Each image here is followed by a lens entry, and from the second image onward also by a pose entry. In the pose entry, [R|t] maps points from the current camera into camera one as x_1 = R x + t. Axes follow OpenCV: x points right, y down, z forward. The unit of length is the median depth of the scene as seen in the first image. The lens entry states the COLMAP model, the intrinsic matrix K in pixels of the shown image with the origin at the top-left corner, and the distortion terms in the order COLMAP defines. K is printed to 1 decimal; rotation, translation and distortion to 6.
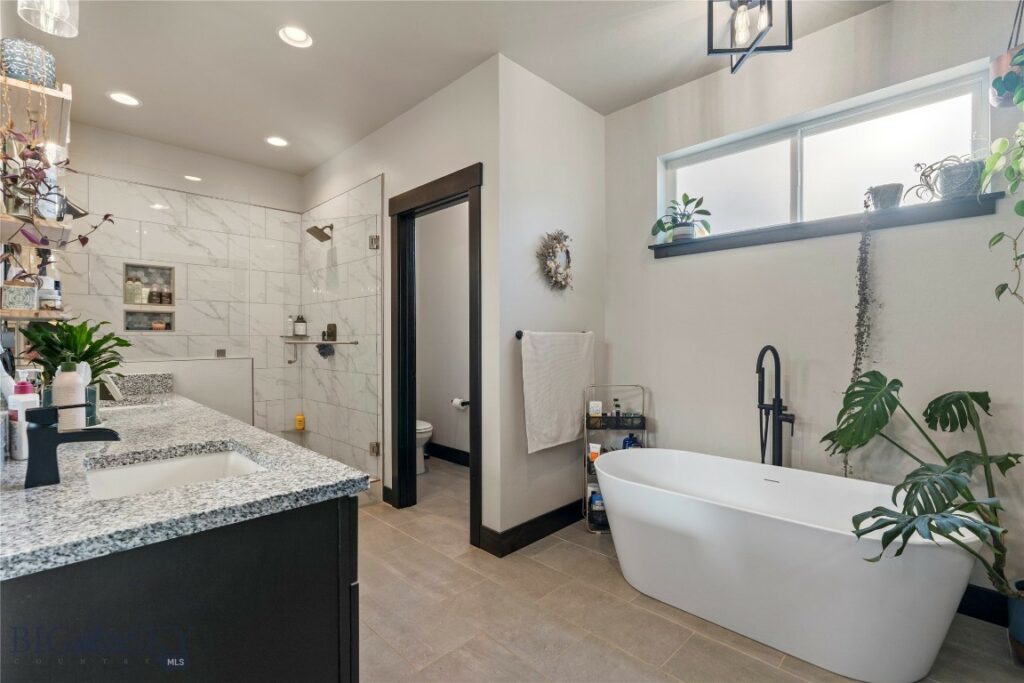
lens RADIAL K [[463.9, 0, 512.0], [0, 463.9, 341.5], [0, 0, 1]] dist [-0.001926, -0.000400]
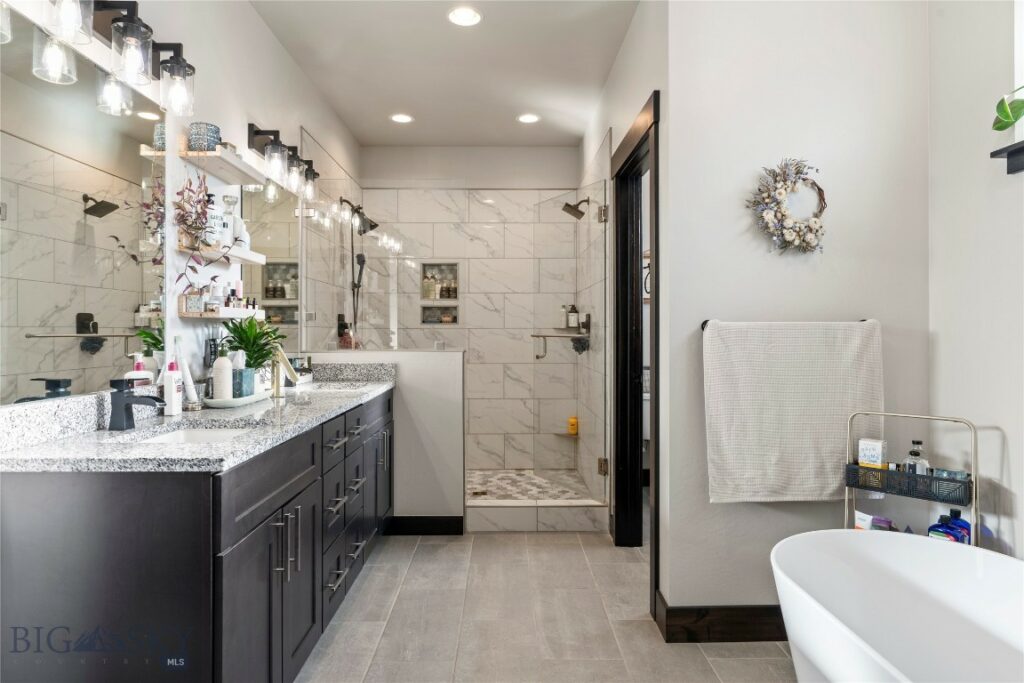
lens RADIAL K [[601.4, 0, 510.0], [0, 601.4, 328.5], [0, 0, 1]] dist [-0.002156, 0.000465]
pose [[0.712787, -0.002630, -0.701376, 0.433036], [-0.003745, 0.999964, -0.007555, -0.003658], [0.701371, 0.008012, 0.712751, 0.170284]]
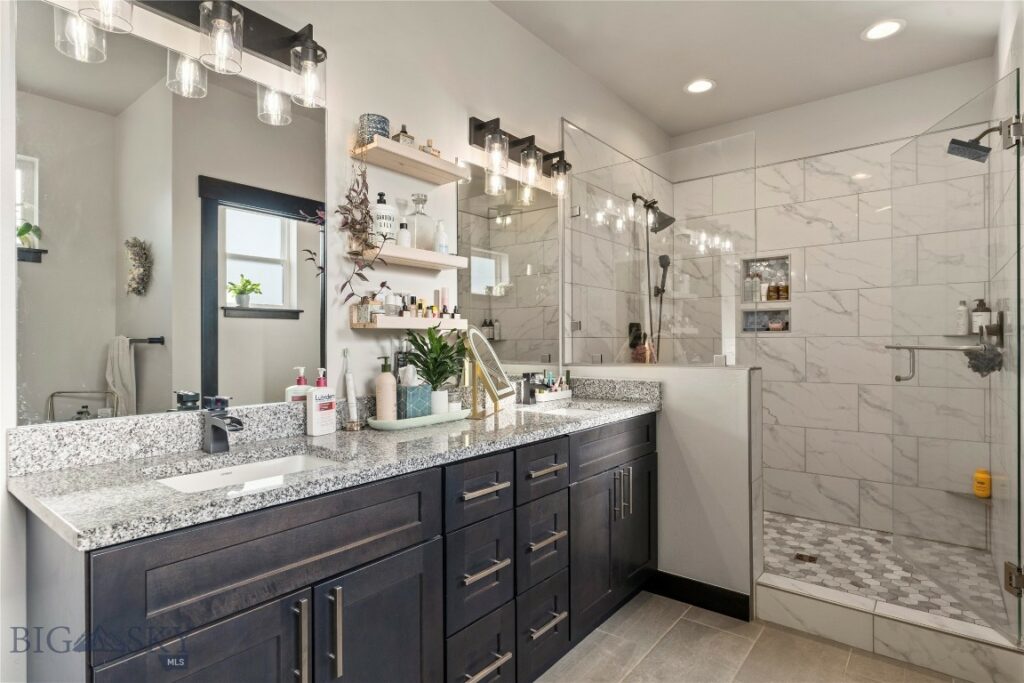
lens RADIAL K [[531.7, 0, 518.9], [0, 531.7, 343.4], [0, 0, 1]] dist [-0.002693, 0.000051]
pose [[0.110058, 0.002337, -0.993922, 0.226491], [0.001103, 0.999996, 0.002473, -0.006213], [0.993925, -0.001369, 0.110055, 0.596458]]
